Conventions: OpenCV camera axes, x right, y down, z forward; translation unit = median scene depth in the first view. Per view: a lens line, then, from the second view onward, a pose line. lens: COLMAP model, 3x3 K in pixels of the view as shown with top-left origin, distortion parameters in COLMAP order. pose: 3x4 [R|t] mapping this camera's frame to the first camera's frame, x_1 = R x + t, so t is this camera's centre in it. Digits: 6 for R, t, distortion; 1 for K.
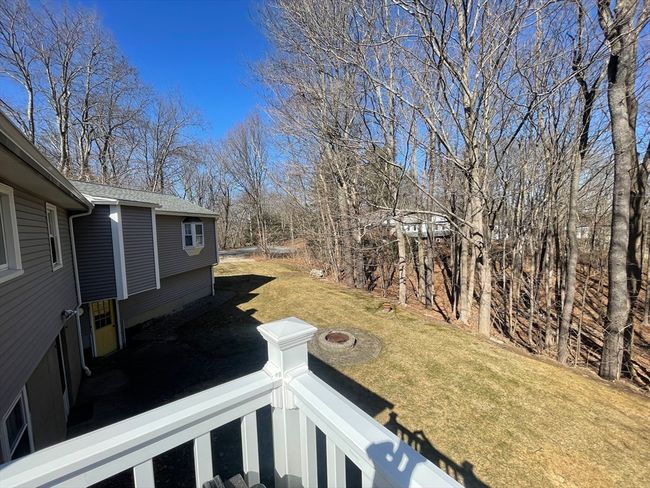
lens RADIAL K [[260.0, 0, 326.6], [0, 260.0, 246.1], [0, 0, 1]] dist [-0.001647, 0.002026]
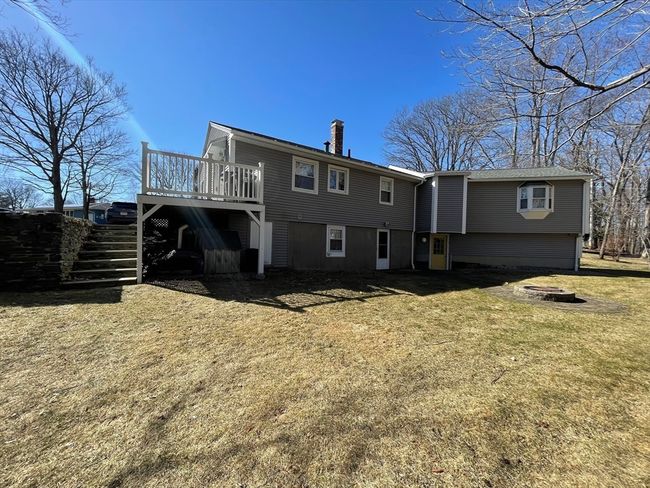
lens RADIAL K [[260.0, 0, 325.3], [0, 260.0, 243.7], [0, 0, 1]] dist [-0.001647, 0.002026]
pose [[-0.066877, 0.040082, -0.996956, 0.739994], [-0.091174, 0.994767, 0.046110, 0.206994], [0.993587, 0.093980, -0.062872, 0.340008]]
